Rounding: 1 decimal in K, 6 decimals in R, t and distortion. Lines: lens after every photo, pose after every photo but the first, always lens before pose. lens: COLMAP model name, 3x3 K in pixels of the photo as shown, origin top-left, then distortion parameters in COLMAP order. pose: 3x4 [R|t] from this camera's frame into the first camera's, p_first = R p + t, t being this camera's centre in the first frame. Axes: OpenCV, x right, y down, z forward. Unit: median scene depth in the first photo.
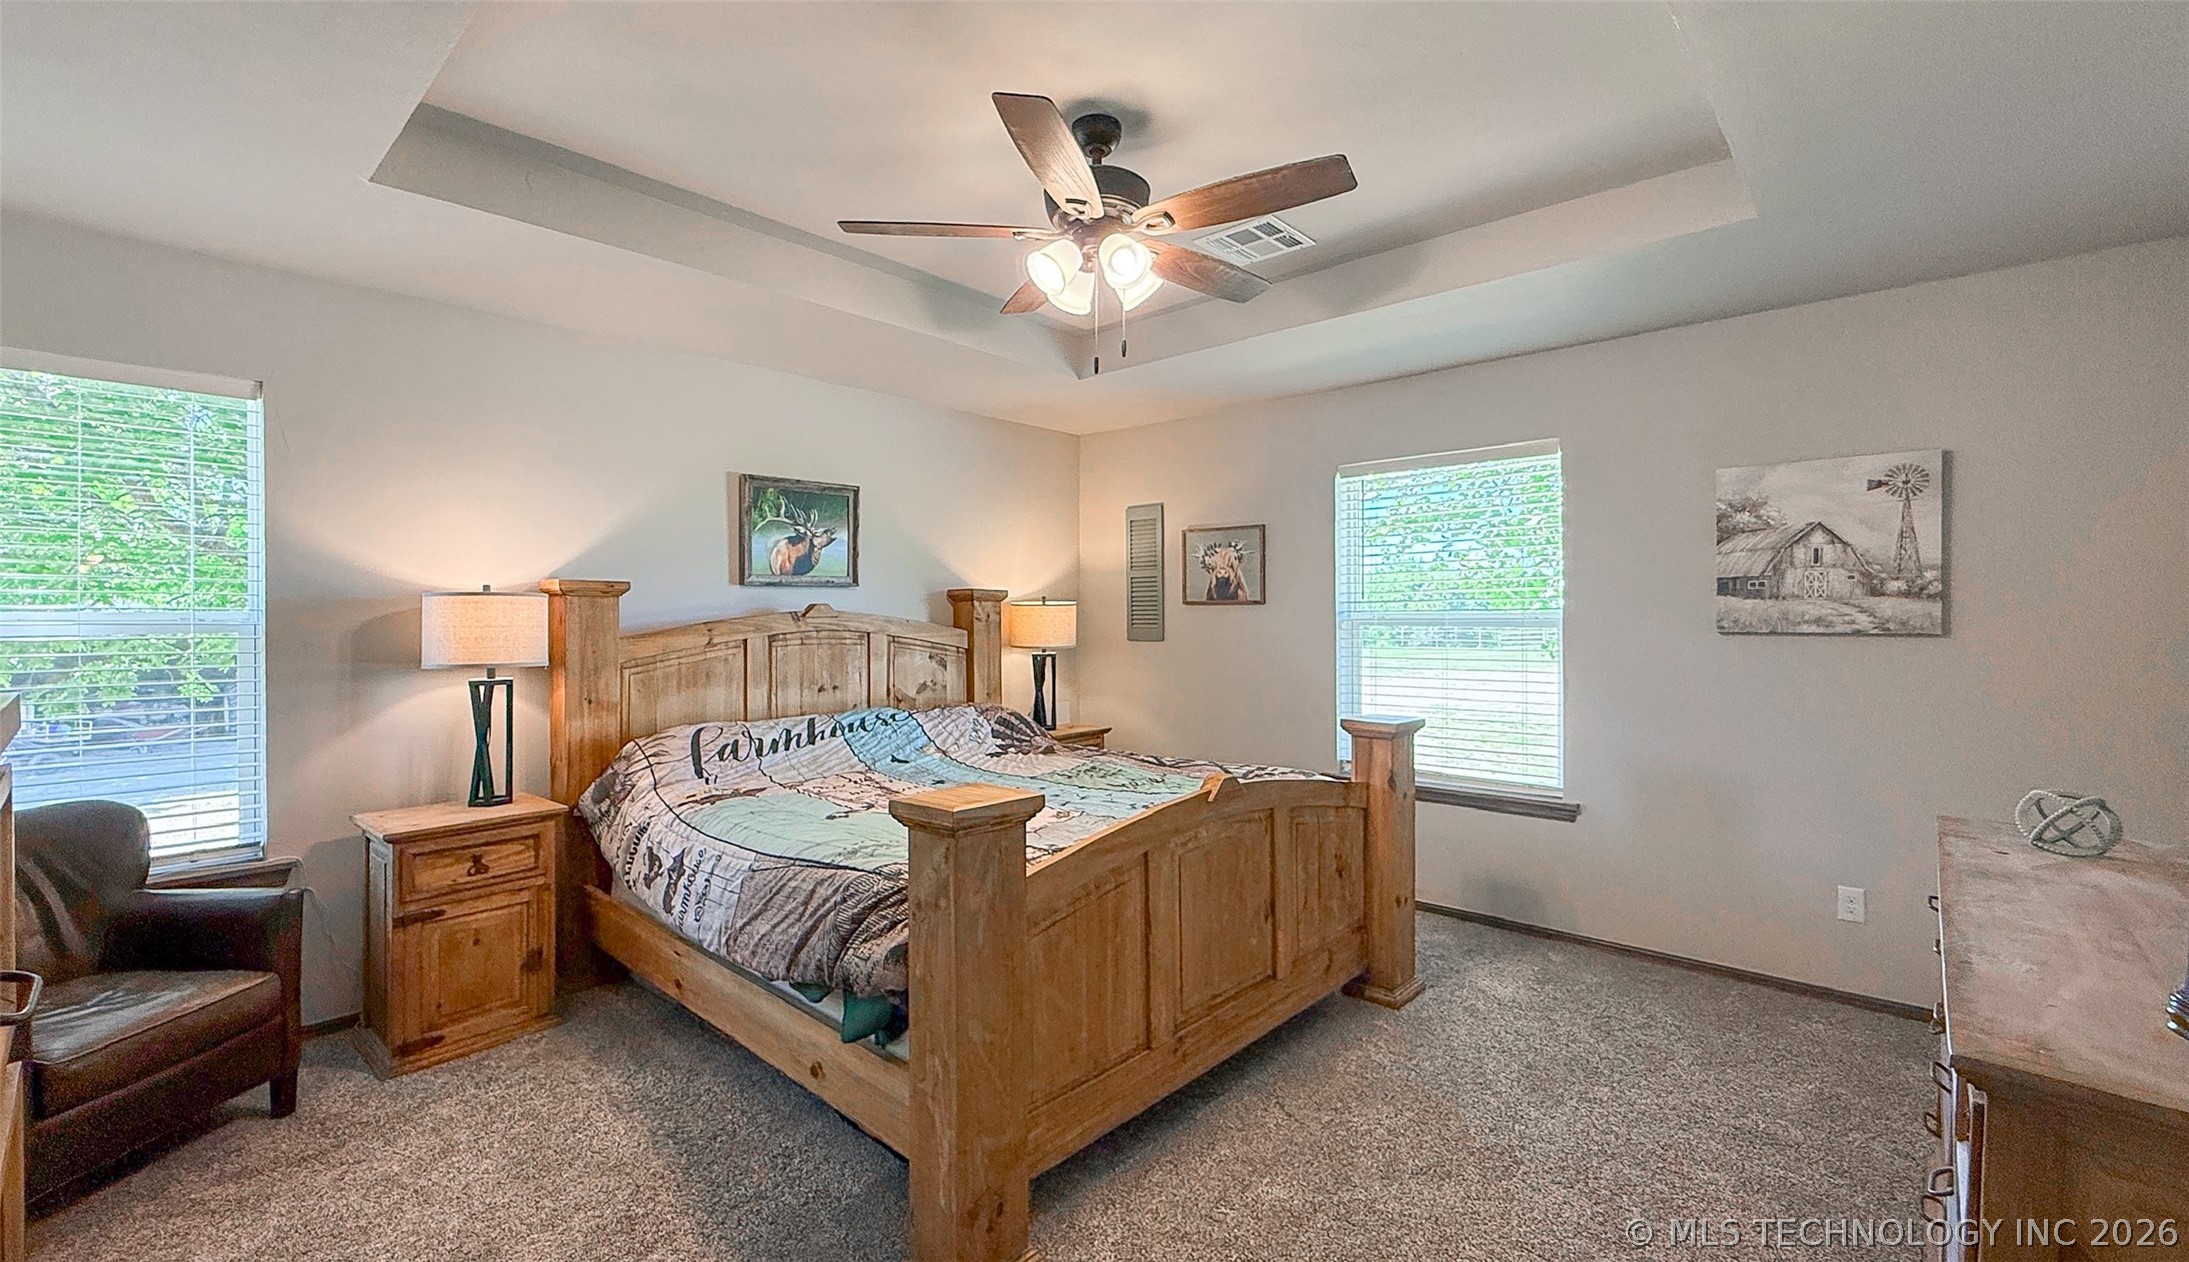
lens RADIAL K [[945.4, 0, 1095.3], [0, 945.4, 620.7], [0, 0, 1]] dist [0.000915, 0.000024]
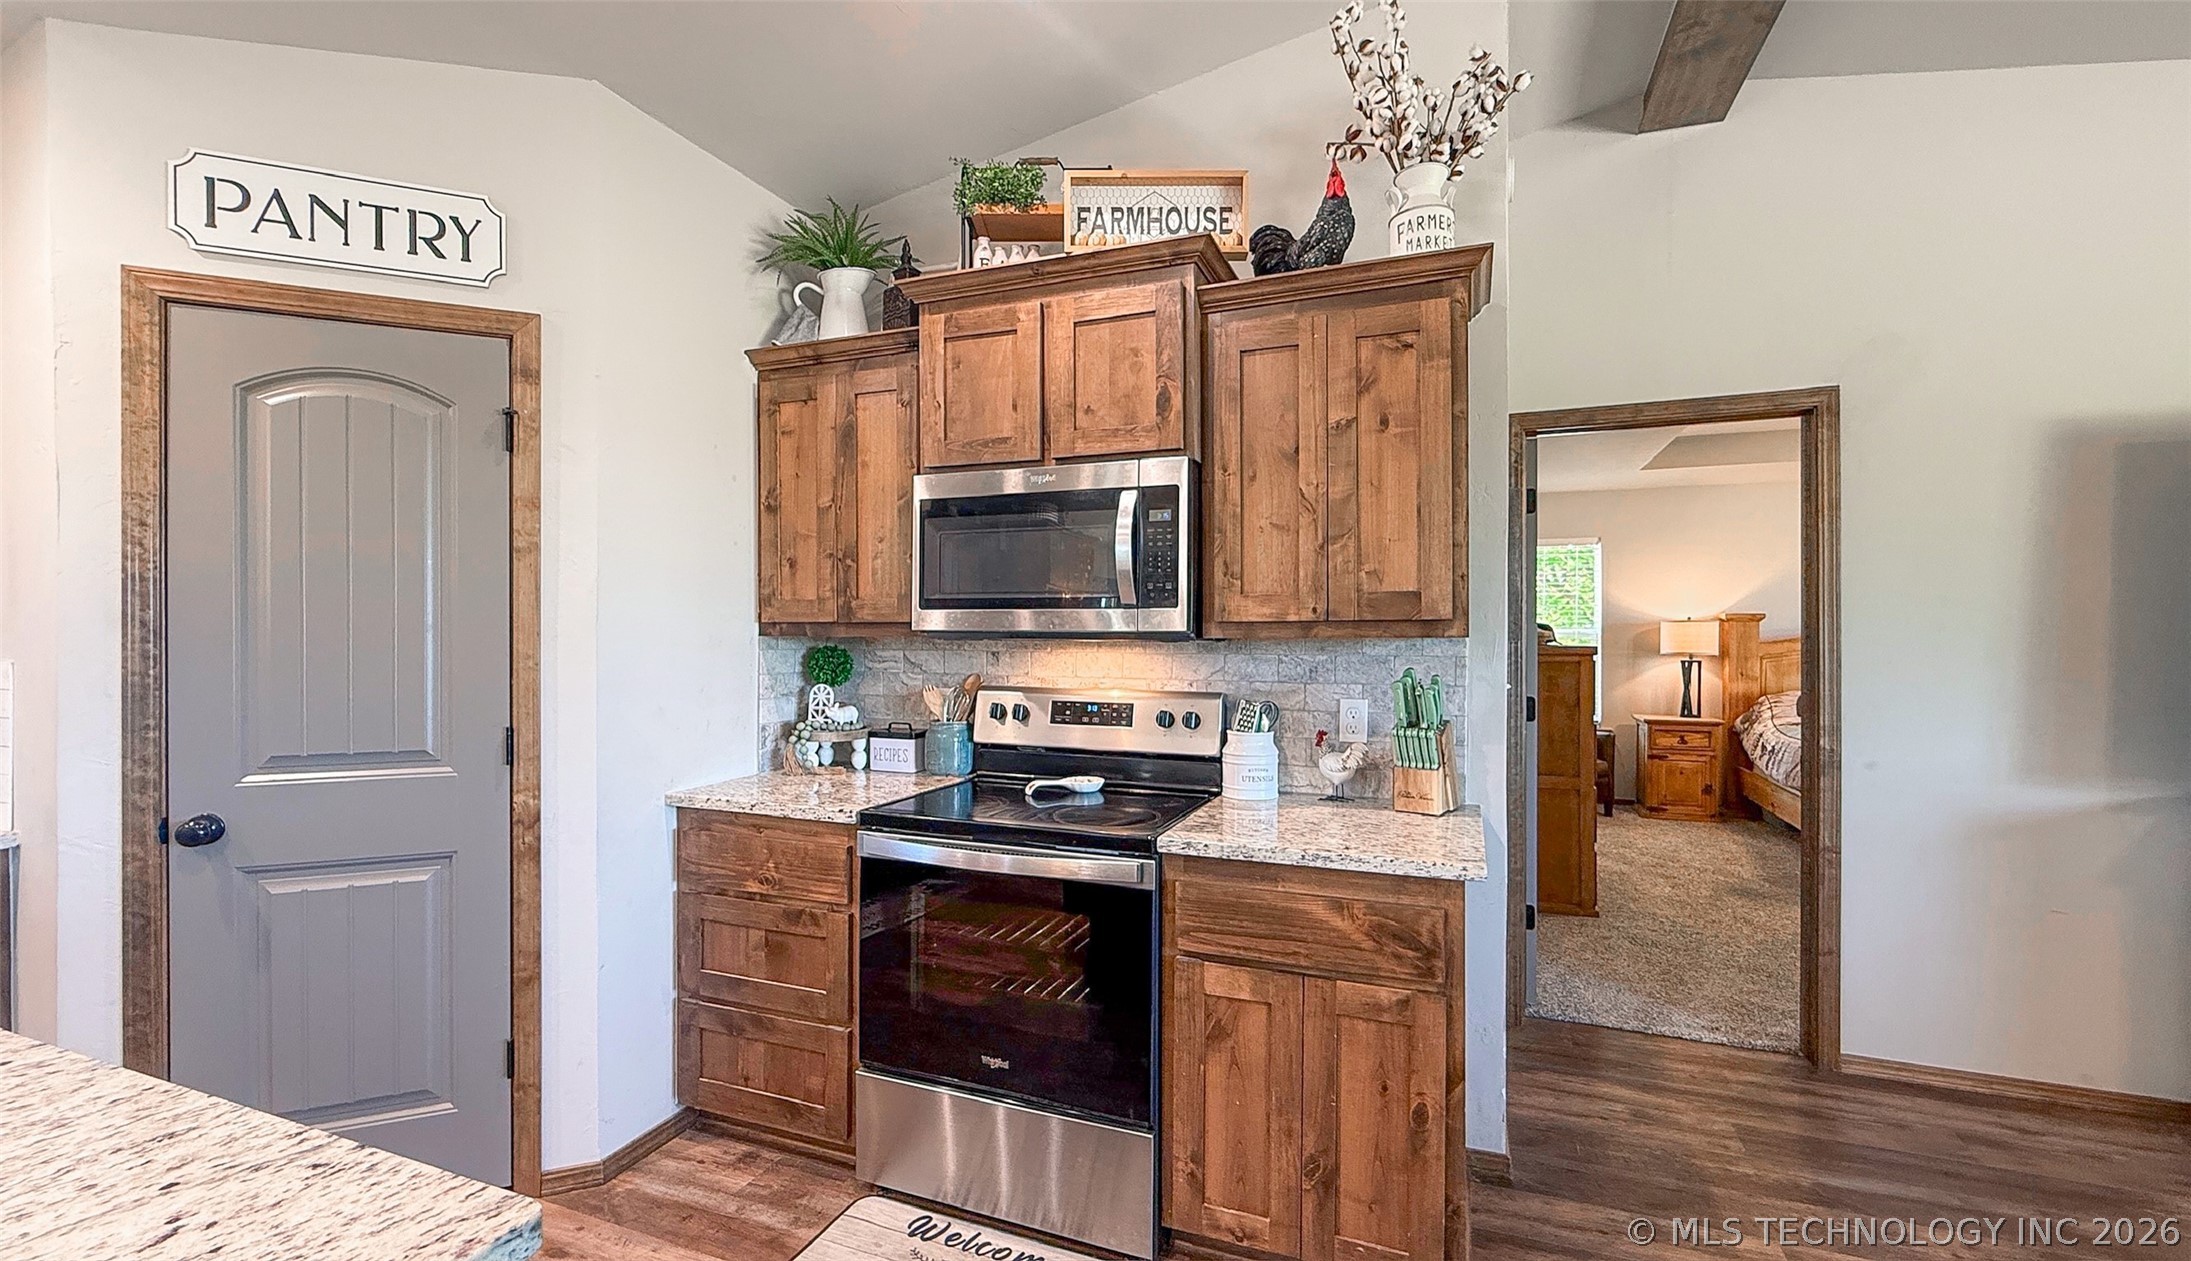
lens RADIAL K [[892.8, 0, 1108.4], [0, 892.8, 633.4], [0, 0, 1]] dist [0.000150, -0.000406]
pose [[0.367438, 0.003402, -0.930042, 0.779334], [-0.005096, 0.999986, 0.001644, 0.003691], [0.930034, 0.004135, 0.367450, -1.002627]]
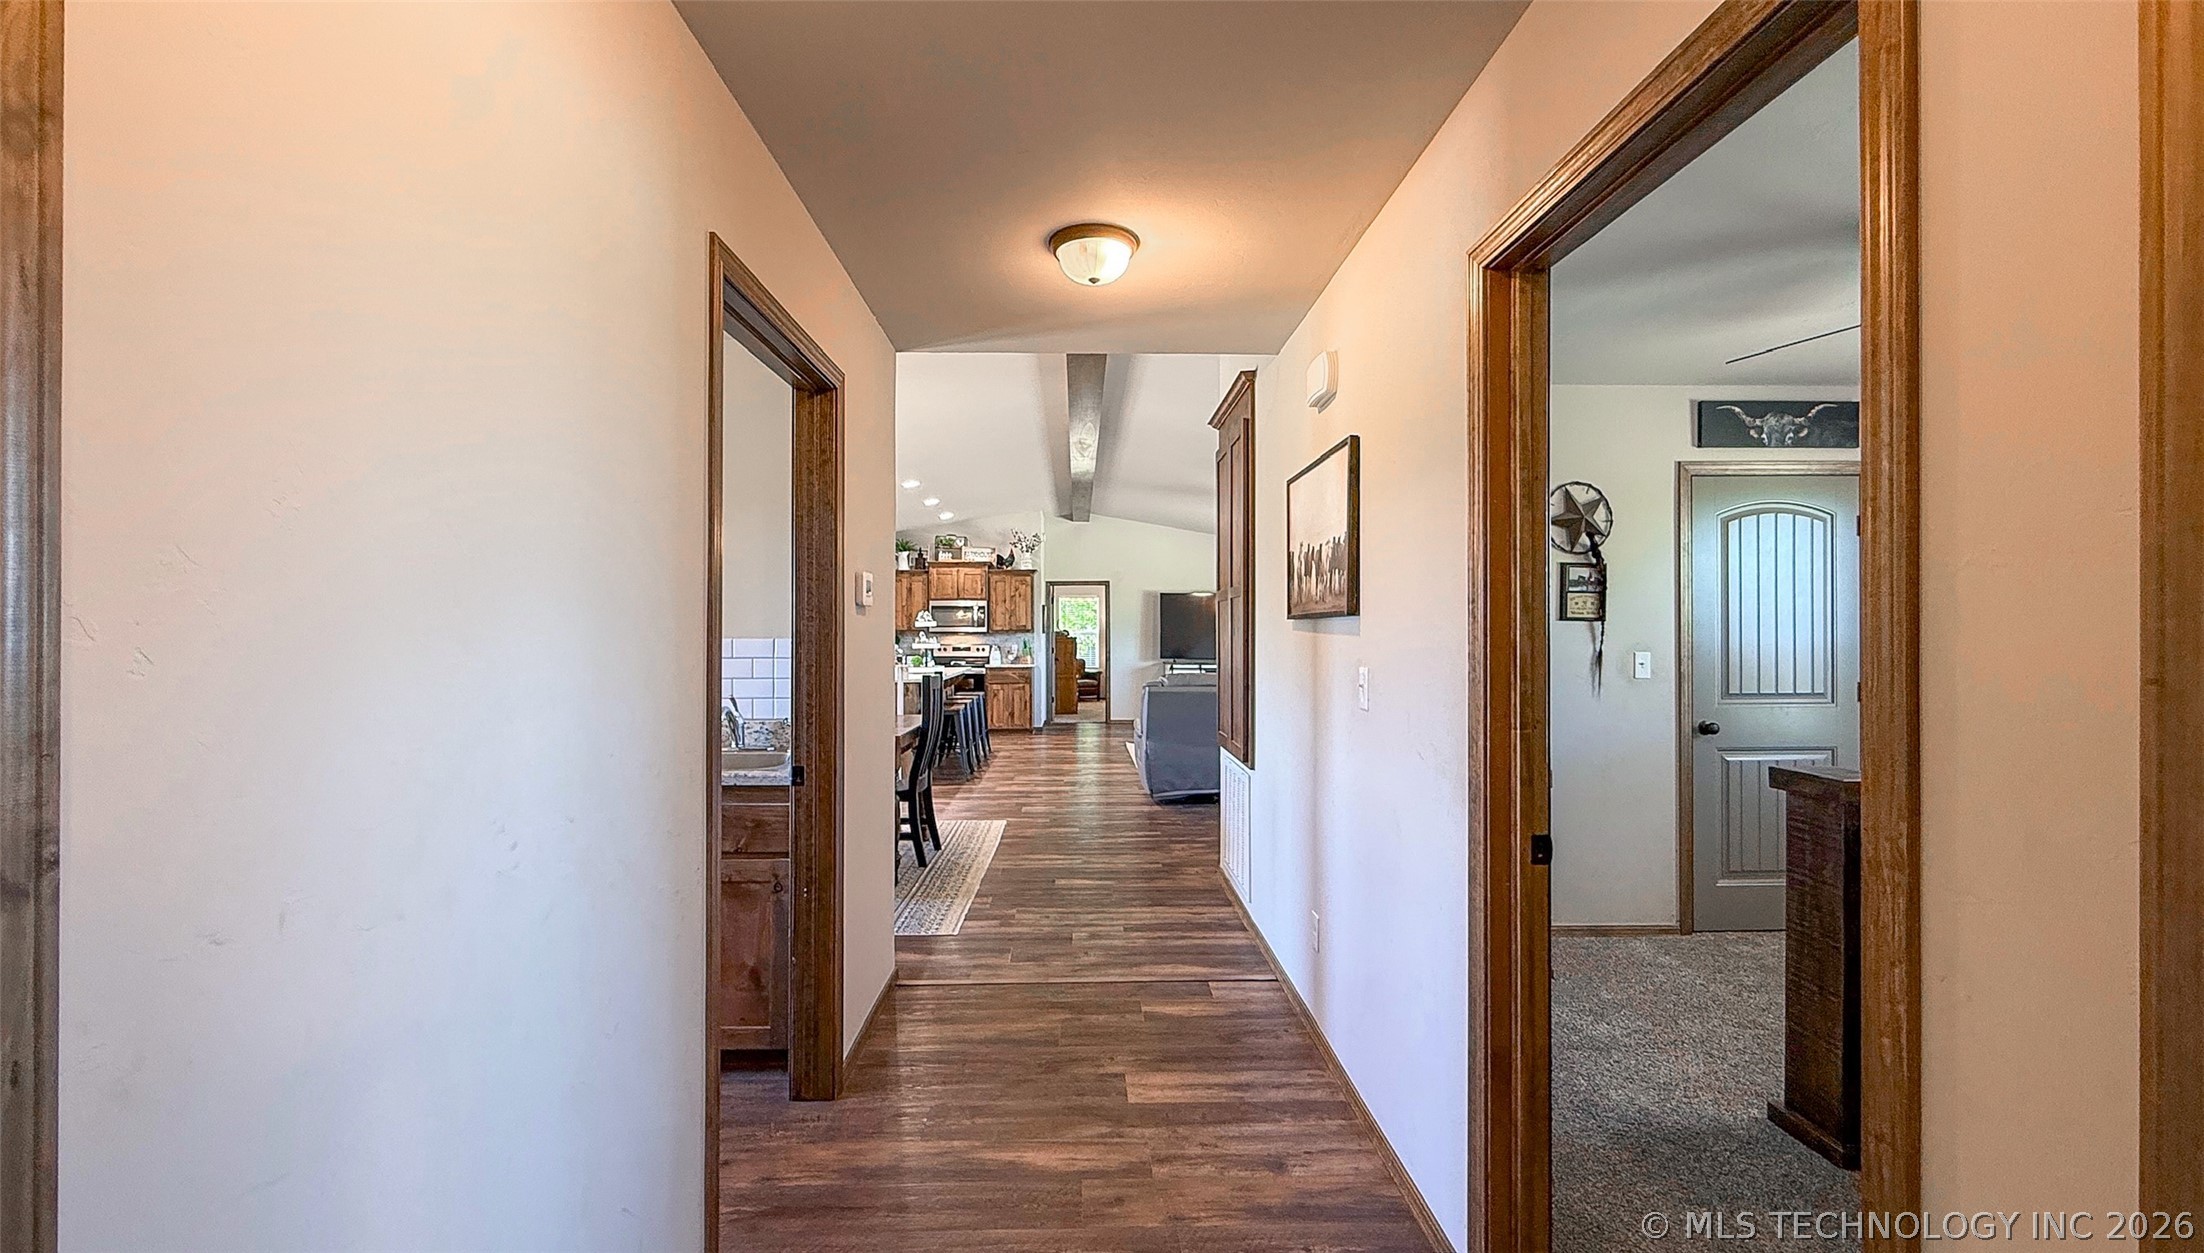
lens RADIAL K [[898.1, 0, 1108.5], [0, 898.1, 631.5], [0, 0, 1]] dist [0.000150, -0.000406]
pose [[0.706898, -0.000429, -0.707315, 3.136518], [-0.002903, 0.999990, -0.003508, 0.012997], [0.707310, 0.004533, 0.706889, -2.945753]]
